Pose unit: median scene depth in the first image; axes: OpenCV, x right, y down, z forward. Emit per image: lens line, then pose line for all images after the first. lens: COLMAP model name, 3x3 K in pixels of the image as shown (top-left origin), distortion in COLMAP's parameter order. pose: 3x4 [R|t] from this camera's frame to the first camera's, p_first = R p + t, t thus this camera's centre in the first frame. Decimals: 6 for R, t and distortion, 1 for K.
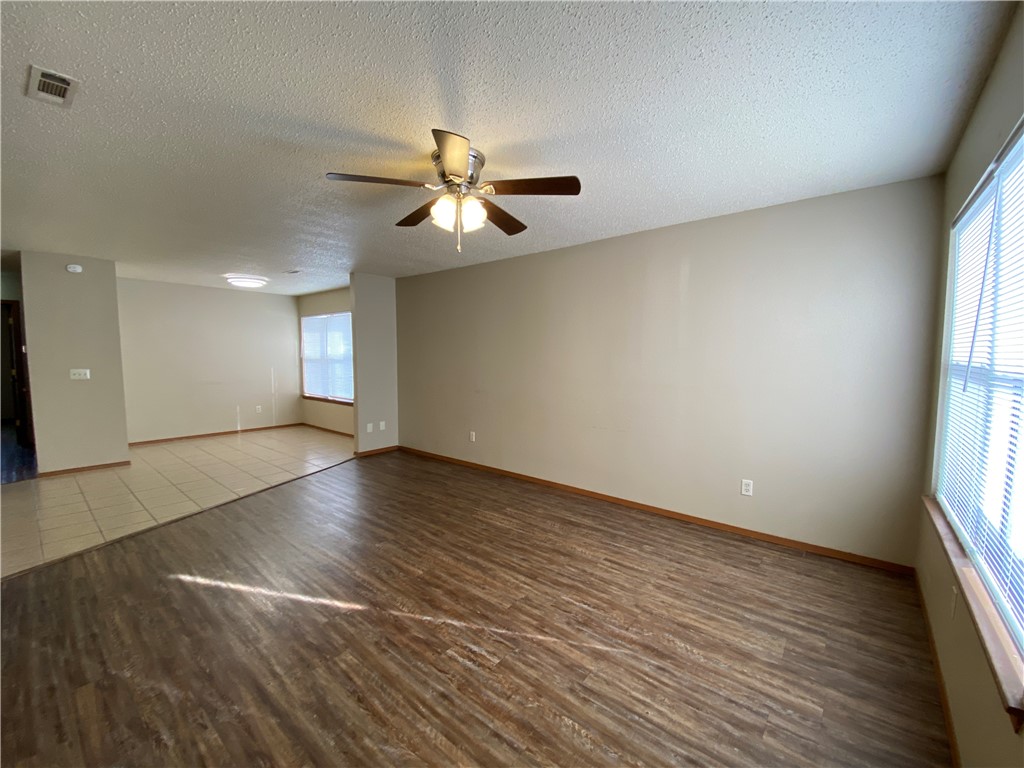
lens RADIAL K [[413.4, 0, 509.1], [0, 413.4, 384.8], [0, 0, 1]] dist [0.000951, -0.014481]
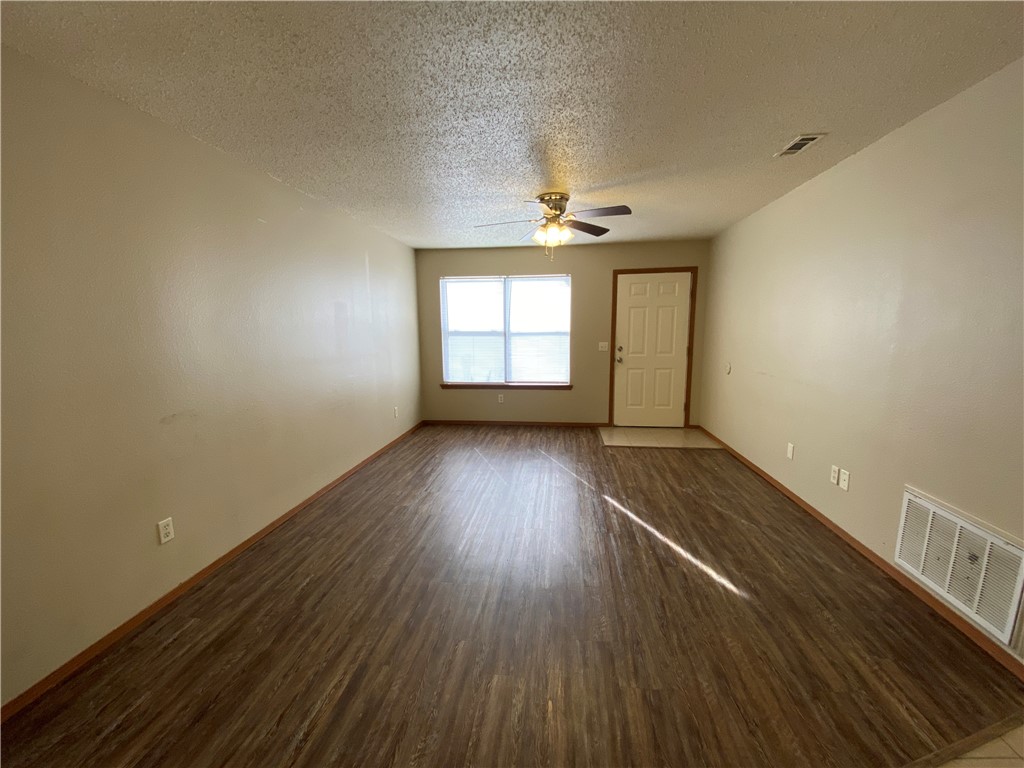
lens RADIAL K [[413.4, 0, 509.1], [0, 413.4, 384.8], [0, 0, 1]] dist [0.000951, -0.014481]
pose [[-0.537947, -0.117699, 0.834722, -0.908478], [0.077200, 0.979165, 0.187818, -0.113530], [-0.839436, 0.165476, -0.517653, 1.322578]]
